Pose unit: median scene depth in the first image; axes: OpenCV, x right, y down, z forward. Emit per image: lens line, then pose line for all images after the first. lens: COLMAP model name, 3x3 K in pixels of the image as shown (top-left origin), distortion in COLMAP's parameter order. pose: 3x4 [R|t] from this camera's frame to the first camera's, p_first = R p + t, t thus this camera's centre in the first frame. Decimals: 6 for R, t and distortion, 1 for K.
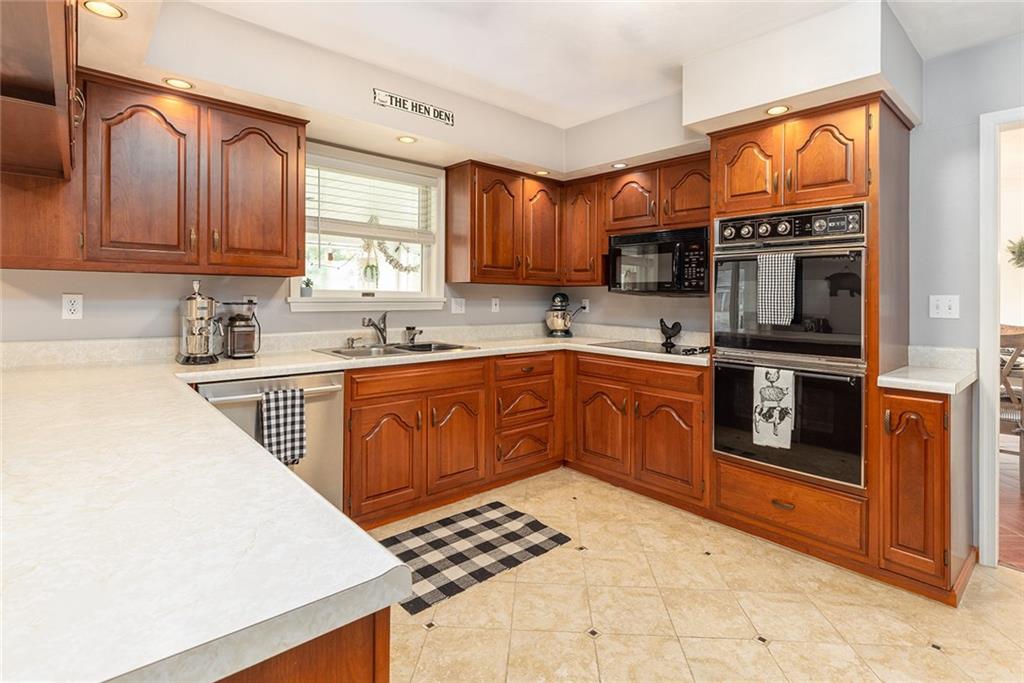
lens RADIAL K [[497.5, 0, 537.1], [0, 497.5, 294.5], [0, 0, 1]] dist [0.000149, -0.000118]
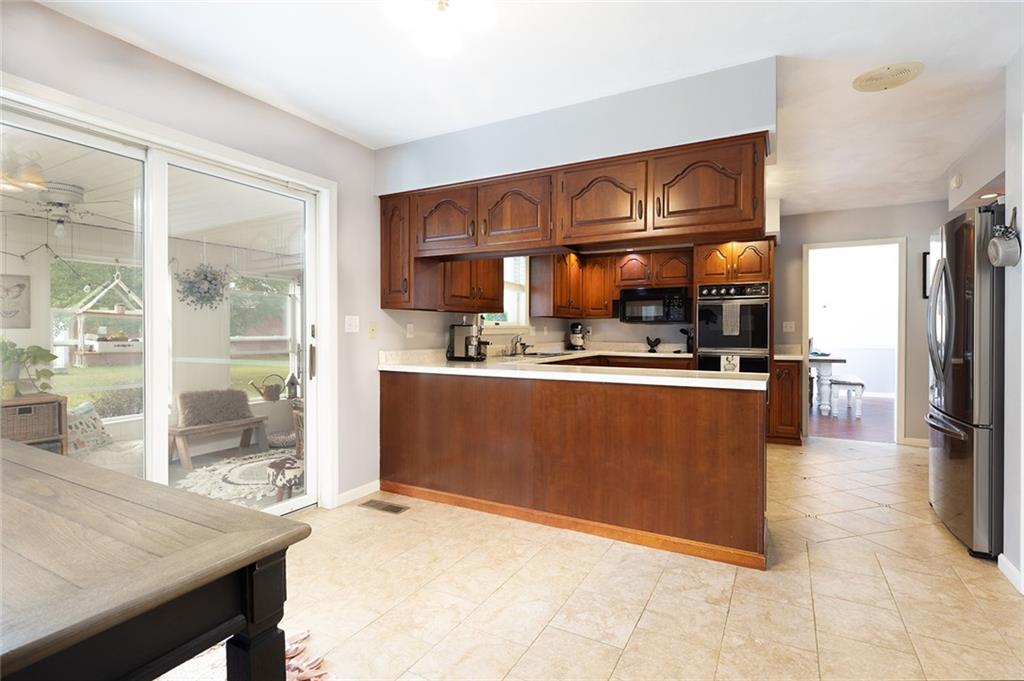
lens RADIAL K [[497.5, 0, 510.1], [0, 497.5, 337.0], [0, 0, 1]] dist [0.000149, -0.000118]
pose [[0.950558, -0.014211, 0.310222, -1.014636], [0.008249, 0.999755, 0.020521, 0.012536], [-0.310437, -0.016947, 0.950443, -0.704824]]
